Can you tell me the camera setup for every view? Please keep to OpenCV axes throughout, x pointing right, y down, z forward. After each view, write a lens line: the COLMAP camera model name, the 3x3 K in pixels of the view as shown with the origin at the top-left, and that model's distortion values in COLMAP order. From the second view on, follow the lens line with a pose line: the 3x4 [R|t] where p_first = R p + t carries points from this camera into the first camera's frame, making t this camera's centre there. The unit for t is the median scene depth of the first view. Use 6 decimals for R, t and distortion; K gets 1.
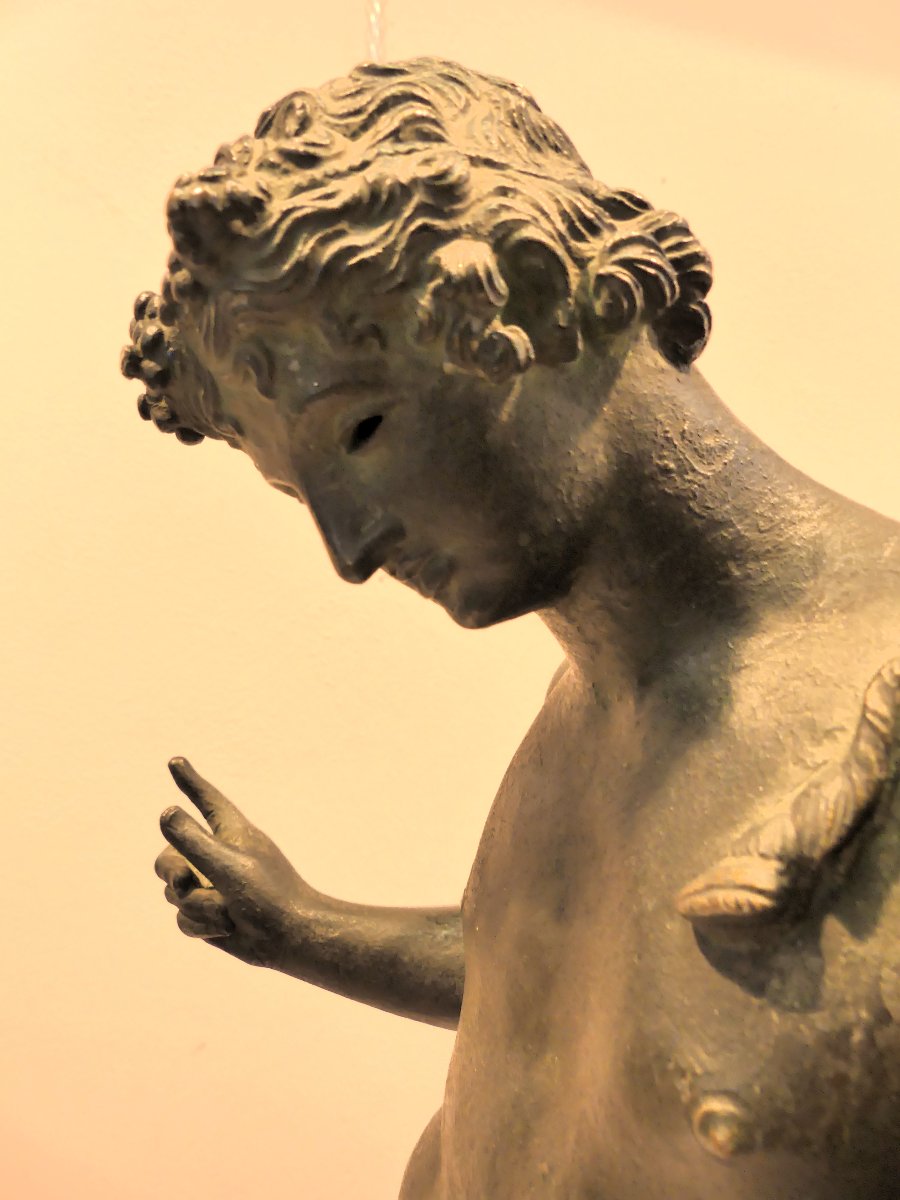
lens RADIAL K [[911.8, 0, 450.0], [0, 911.8, 600.0], [0, 0, 1]] dist [-0.044715, -0.001245]
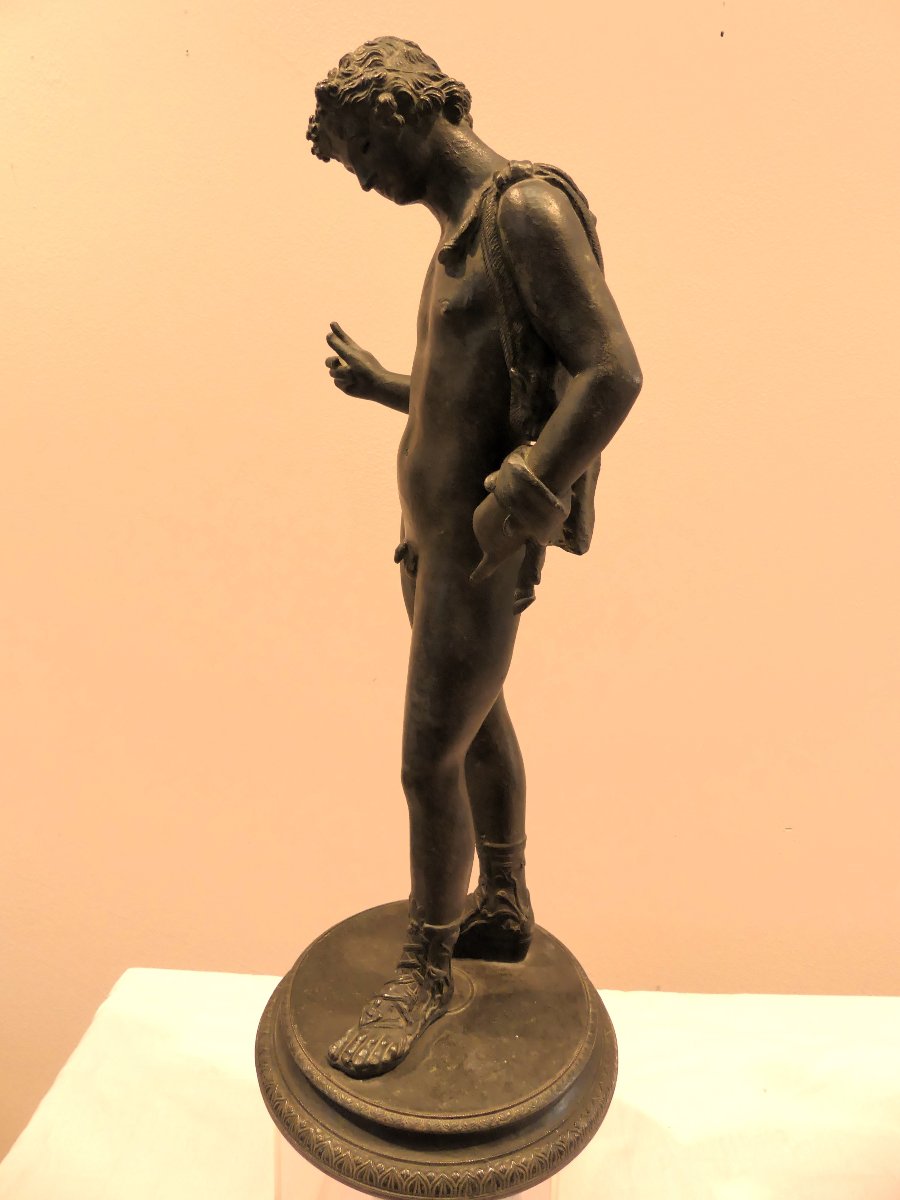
lens RADIAL K [[902.7, 0, 450.0], [0, 902.7, 600.0], [0, 0, 1]] dist [-0.019717, 0.002809]
pose [[0.979084, 0.021578, -0.202309, 1.107003], [0.008351, 0.989260, 0.145926, 1.205756], [0.203285, -0.144564, 0.968389, -3.011765]]
